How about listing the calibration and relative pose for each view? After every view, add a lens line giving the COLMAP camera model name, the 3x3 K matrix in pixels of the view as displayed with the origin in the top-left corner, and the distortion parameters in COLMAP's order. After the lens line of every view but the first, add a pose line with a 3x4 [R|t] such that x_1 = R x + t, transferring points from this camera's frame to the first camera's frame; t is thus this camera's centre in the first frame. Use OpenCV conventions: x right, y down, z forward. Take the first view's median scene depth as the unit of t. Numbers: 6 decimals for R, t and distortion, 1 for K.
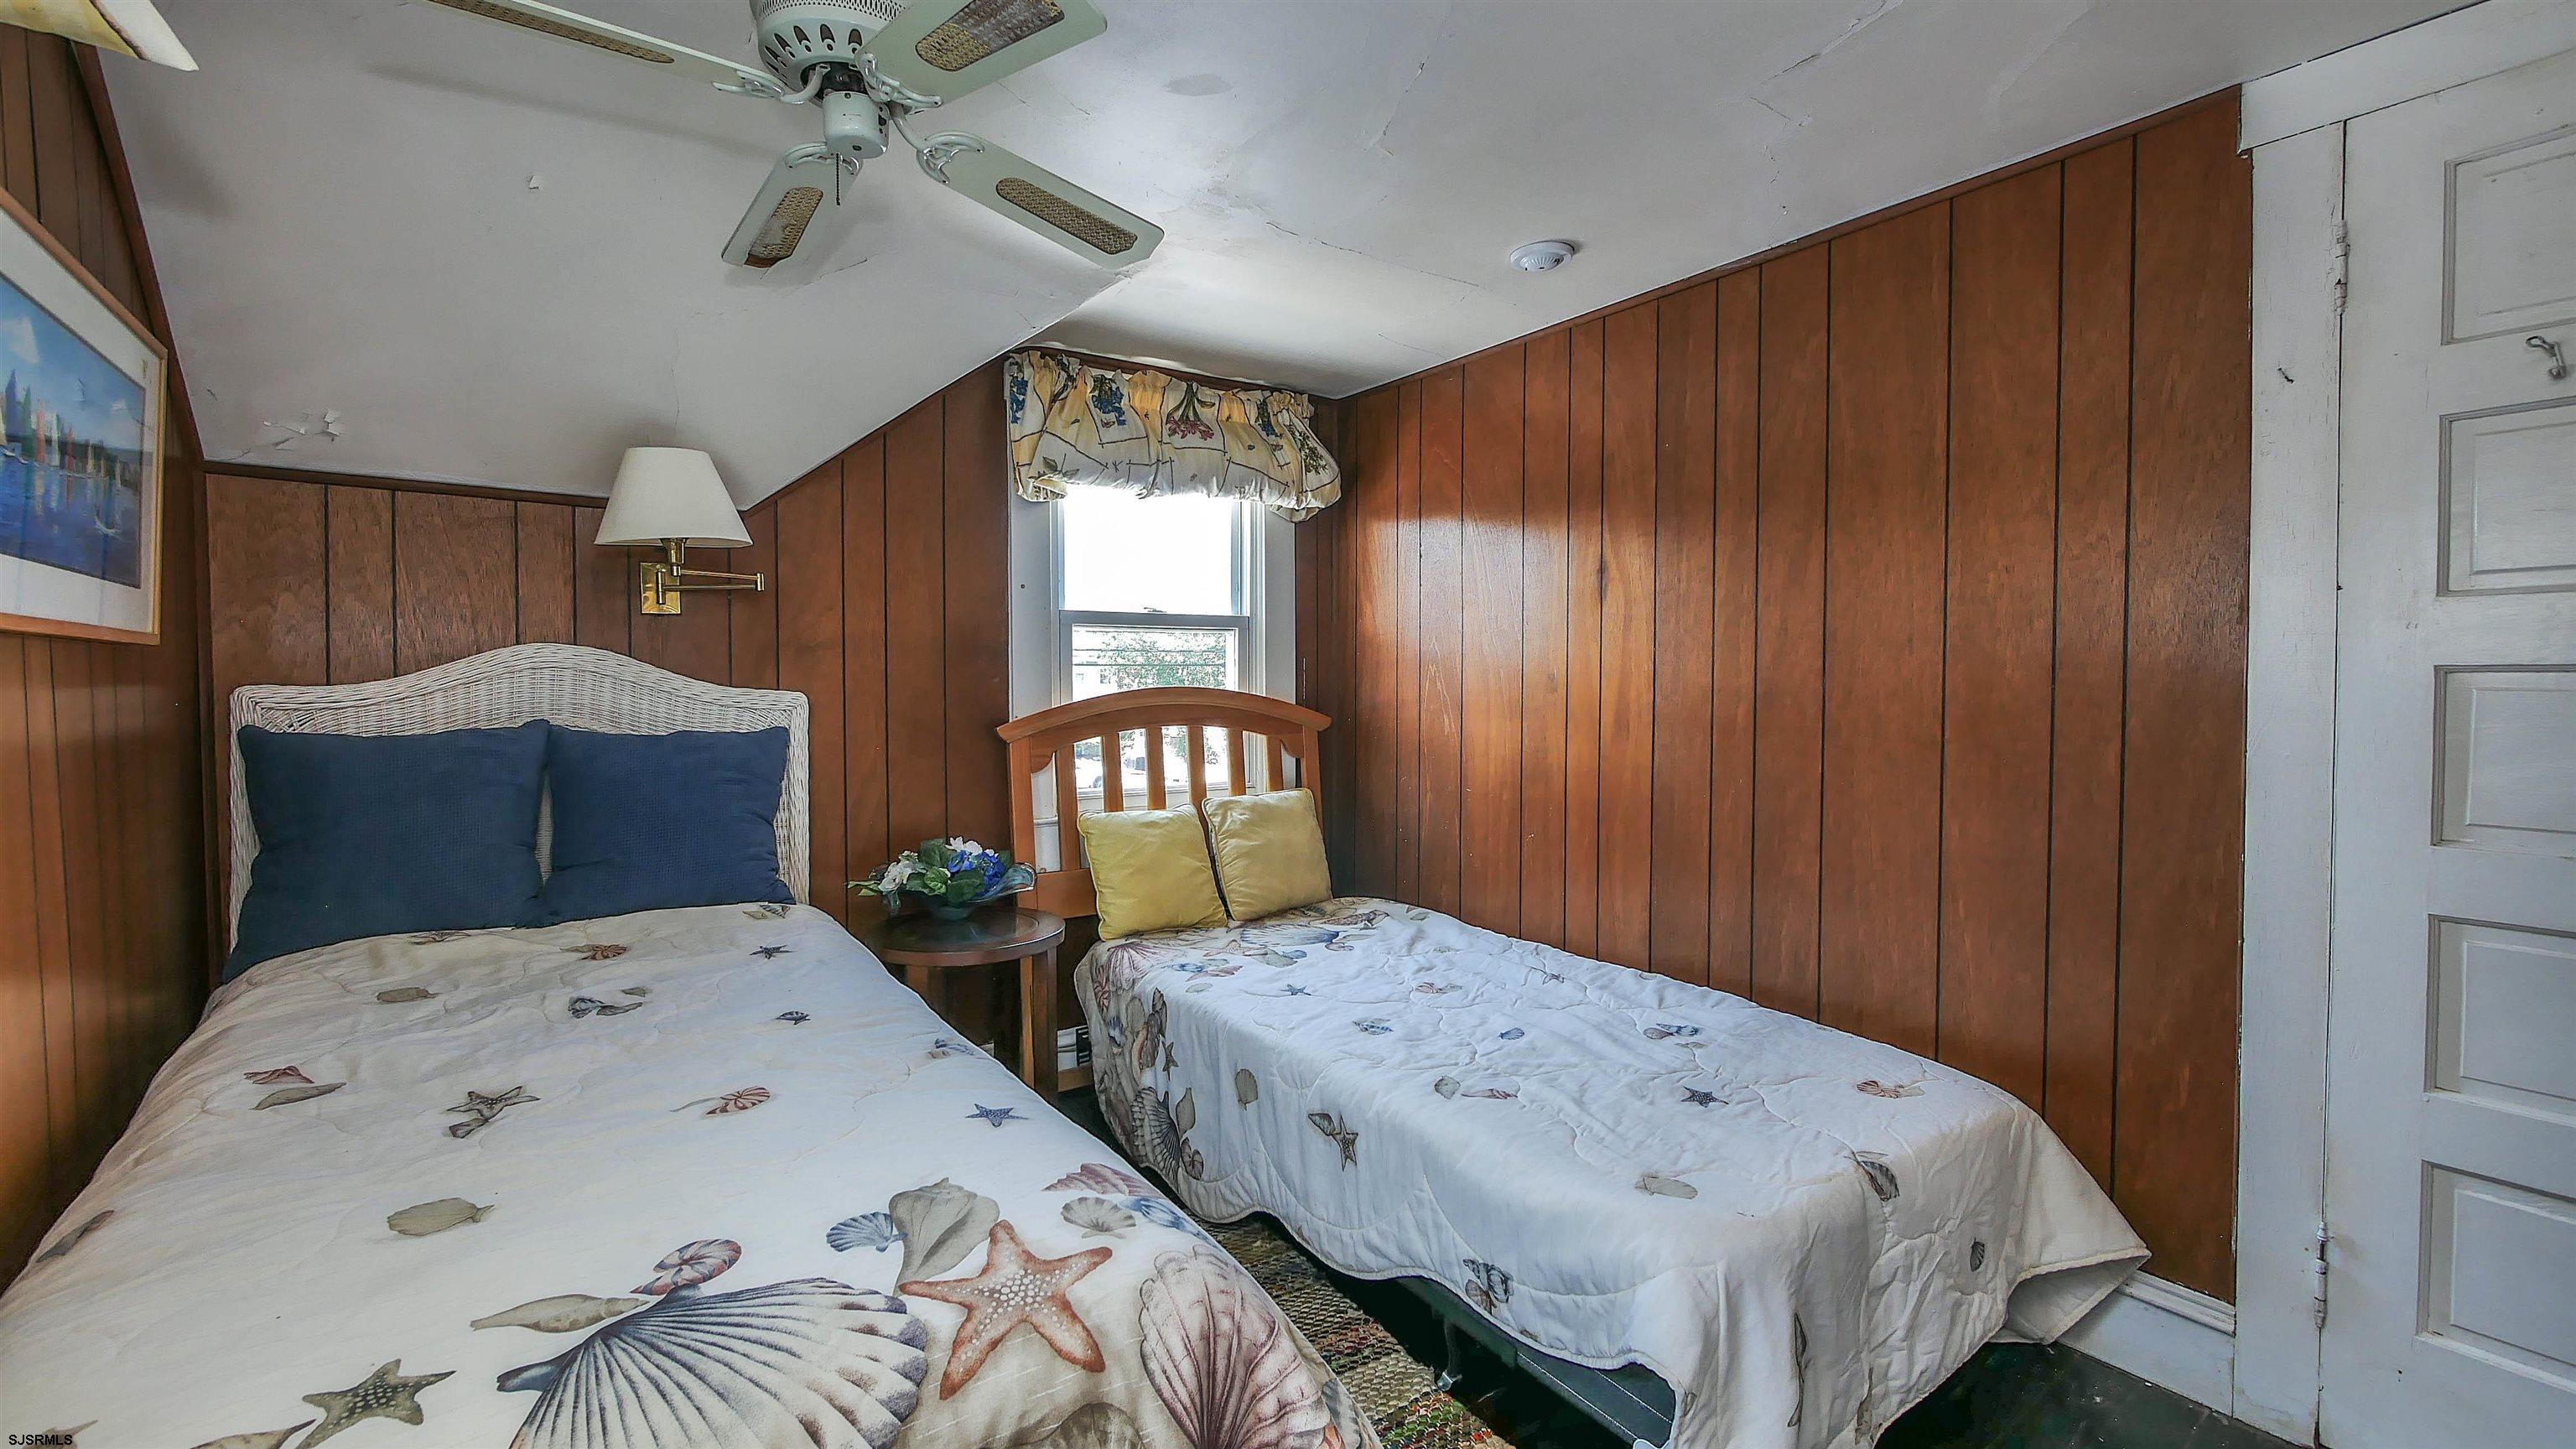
lens RADIAL K [[1059.9, 0, 1282.3], [0, 1059.9, 703.5], [0, 0, 1]] dist [-0.007484, 0.000770]
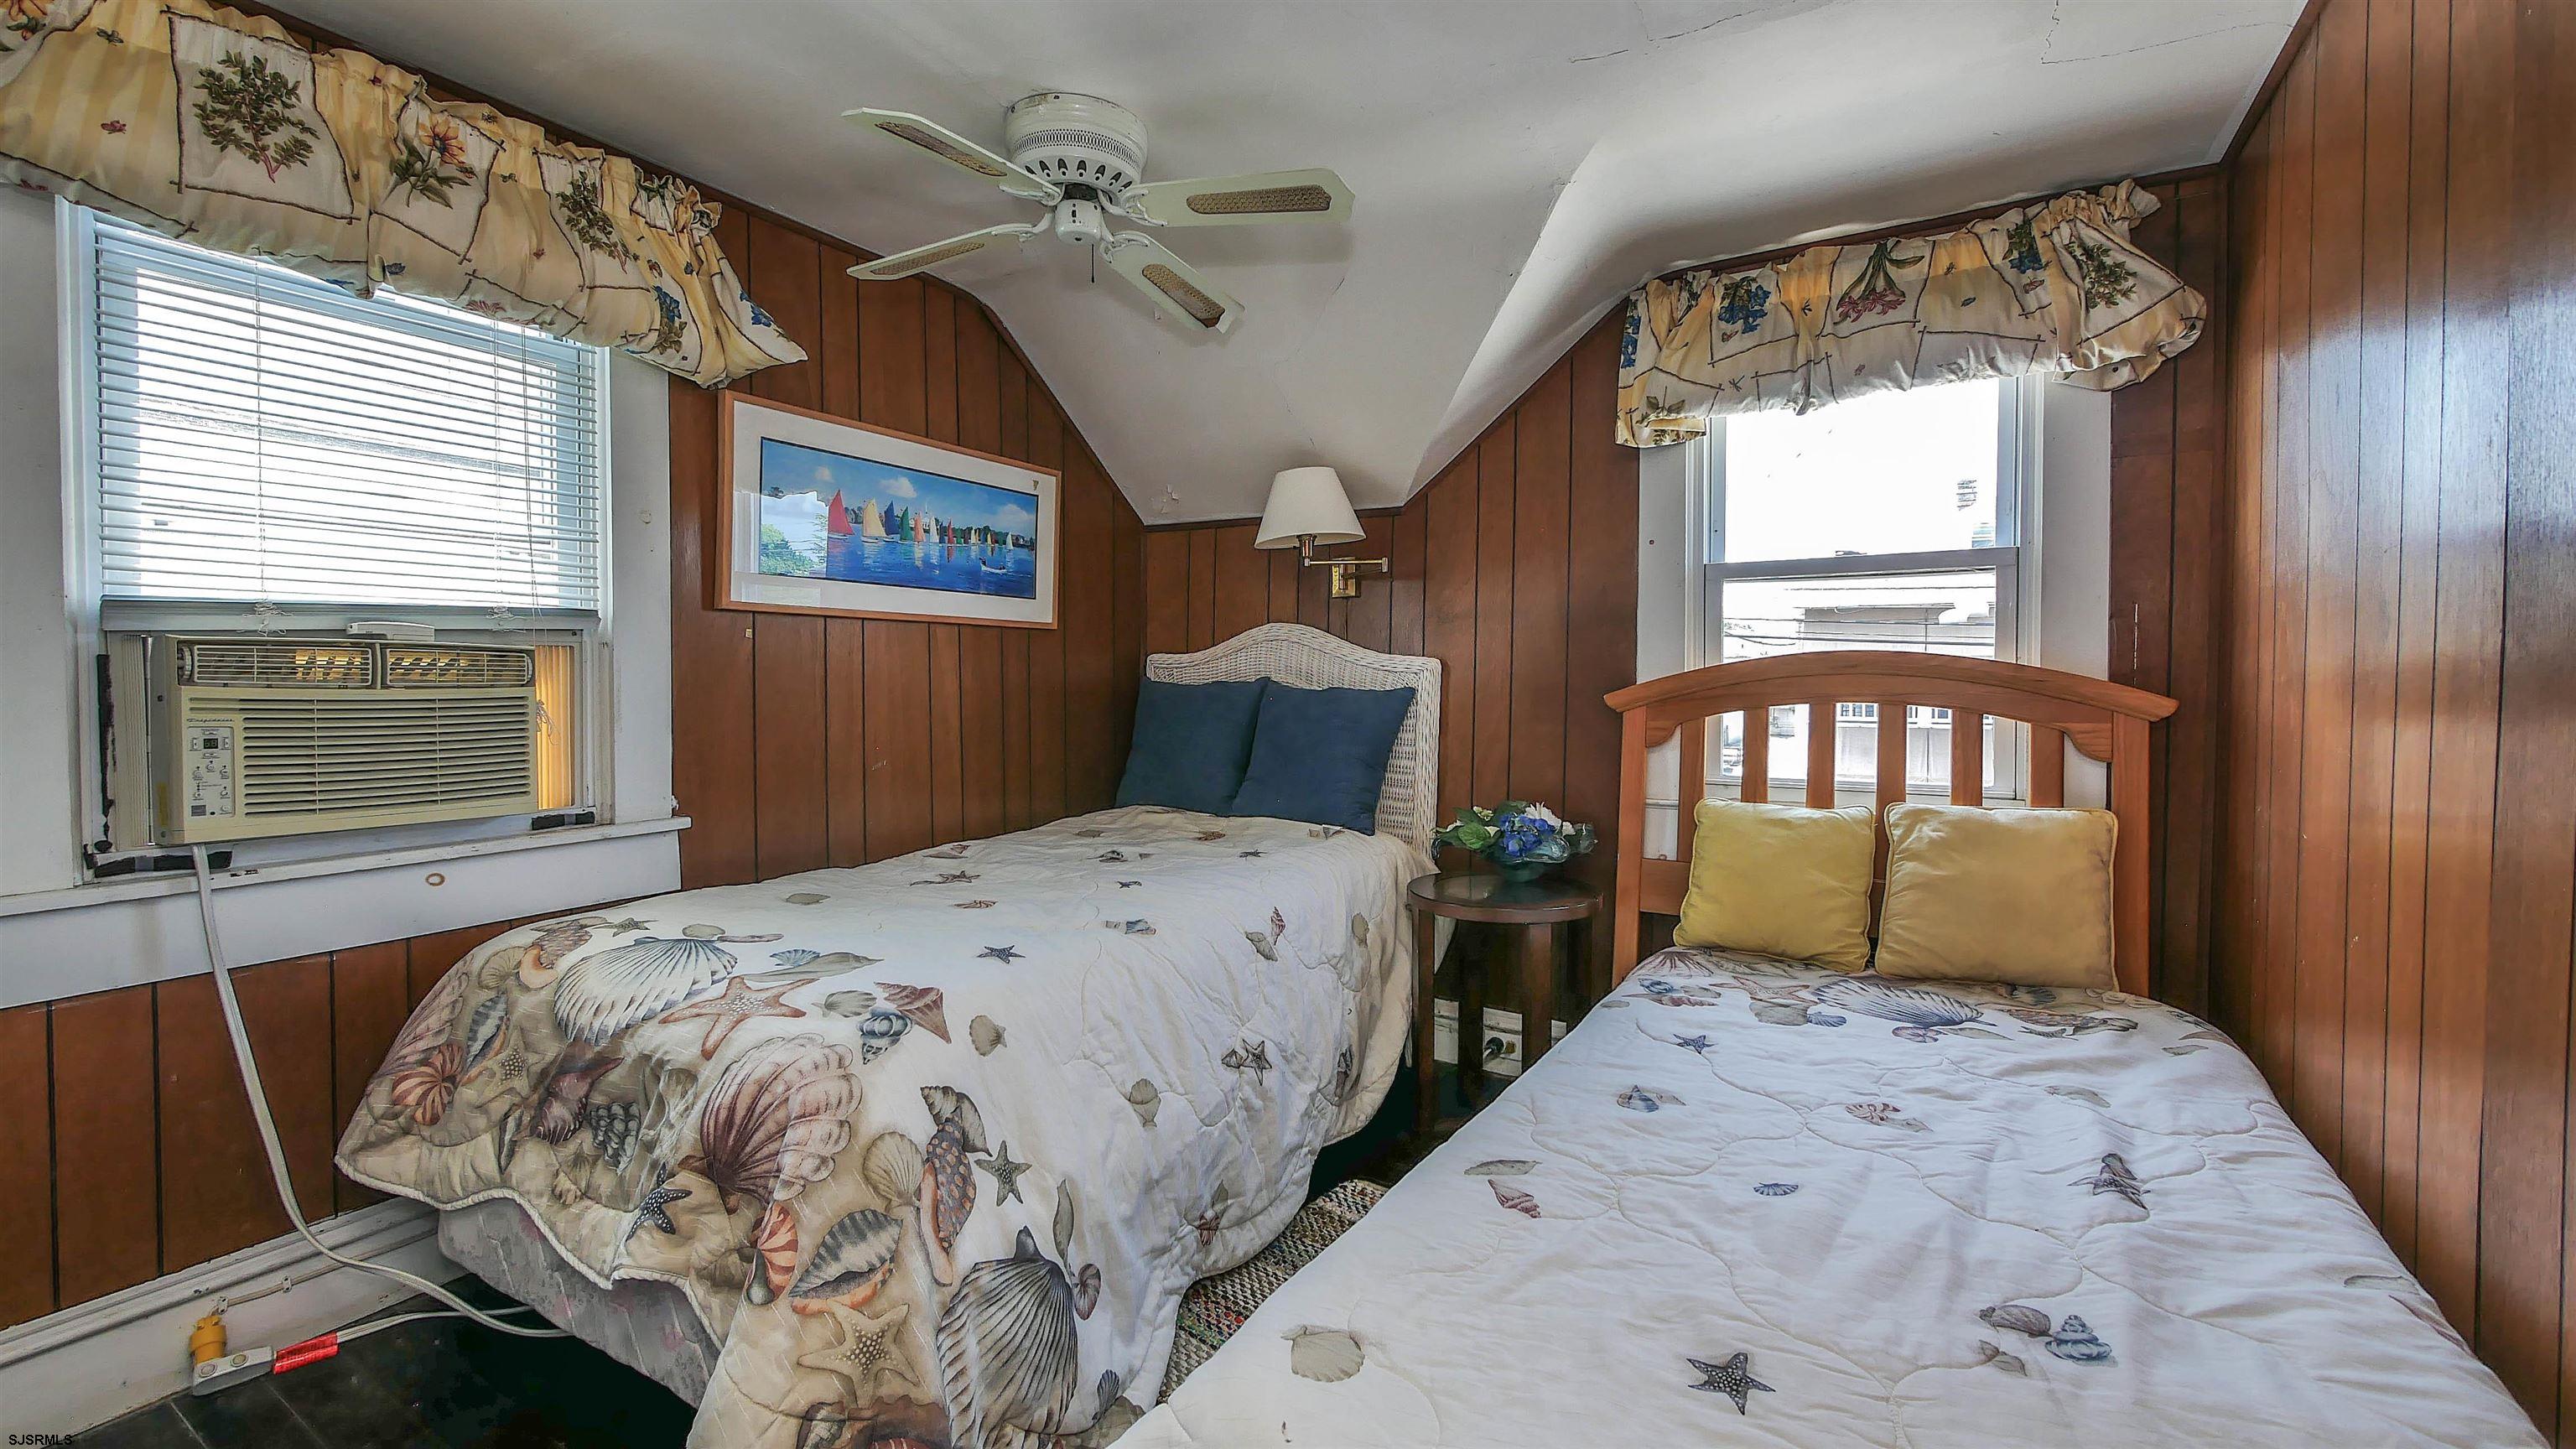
lens RADIAL K [[1059.9, 0, 1282.3], [0, 1059.9, 703.5], [0, 0, 1]] dist [-0.007484, 0.000770]
pose [[0.388527, 0.026377, -0.921060, 0.460547], [-0.023648, 0.999546, 0.018649, 0.018230], [0.921134, 0.014536, 0.388975, 0.342863]]
